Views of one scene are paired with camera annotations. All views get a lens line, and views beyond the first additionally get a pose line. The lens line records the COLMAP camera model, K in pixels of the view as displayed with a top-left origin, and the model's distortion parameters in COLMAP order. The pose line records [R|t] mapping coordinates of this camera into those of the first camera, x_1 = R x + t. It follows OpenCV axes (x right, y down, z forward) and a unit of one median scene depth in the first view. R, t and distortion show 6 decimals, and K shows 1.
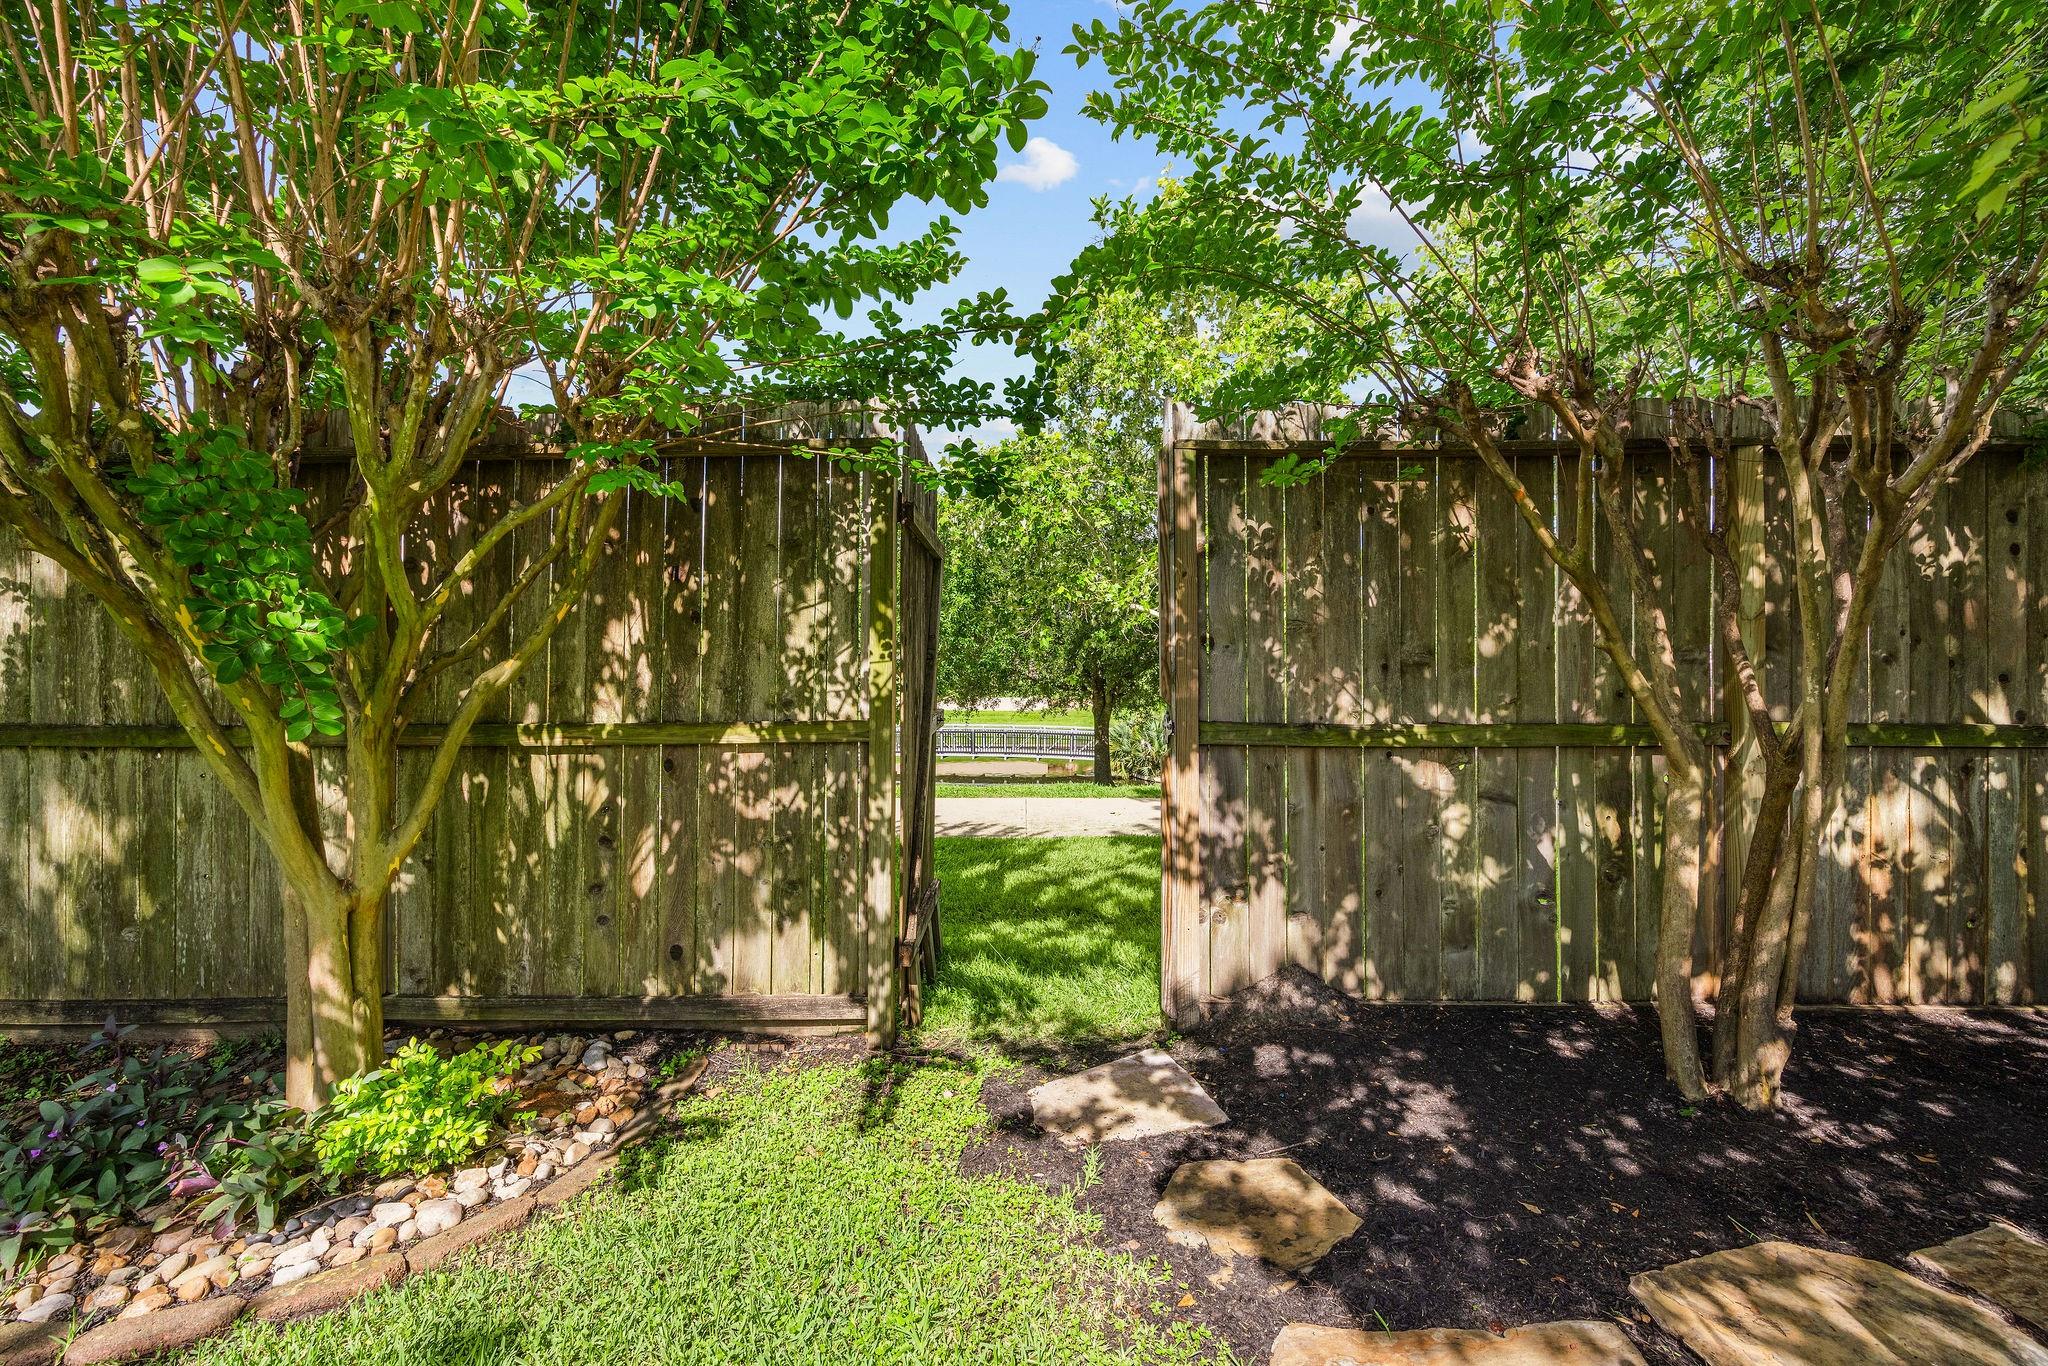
lens RADIAL K [[823.6, 0, 1013.4], [0, 823.6, 666.9], [0, 0, 1]] dist [0.000743, 0.000009]
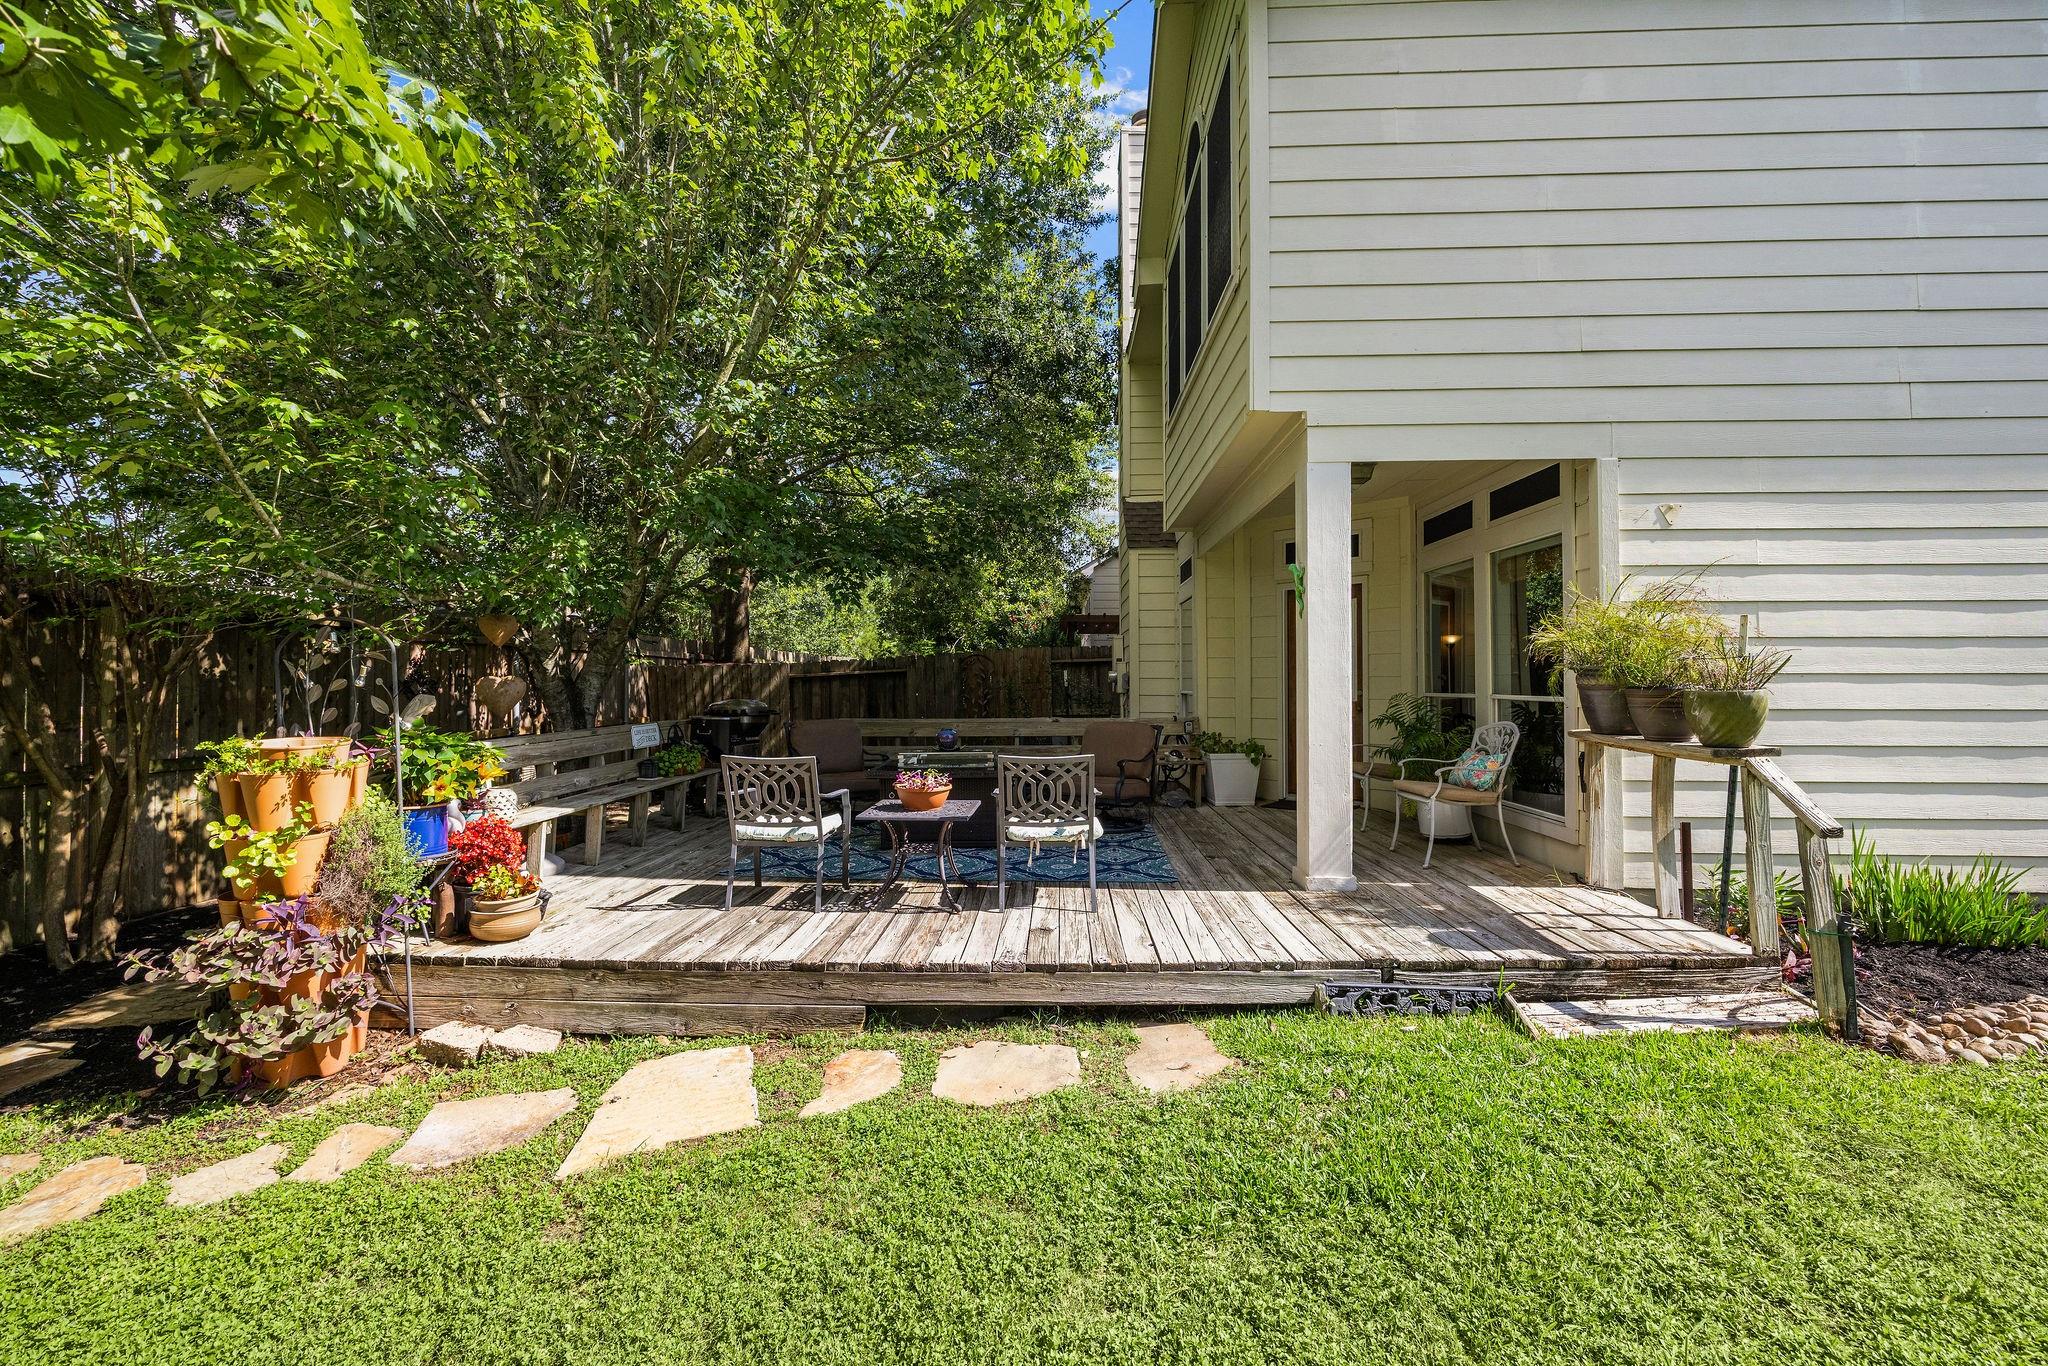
lens RADIAL K [[823.6, 0, 1024.0], [0, 823.6, 668.6], [0, 0, 1]] dist [0.000743, 0.000009]
pose [[0.012273, 0.015802, 0.999800, -0.853431], [0.000274, 0.999875, -0.015807, -0.101666], [-0.999925, 0.000468, 0.012267, -0.993168]]
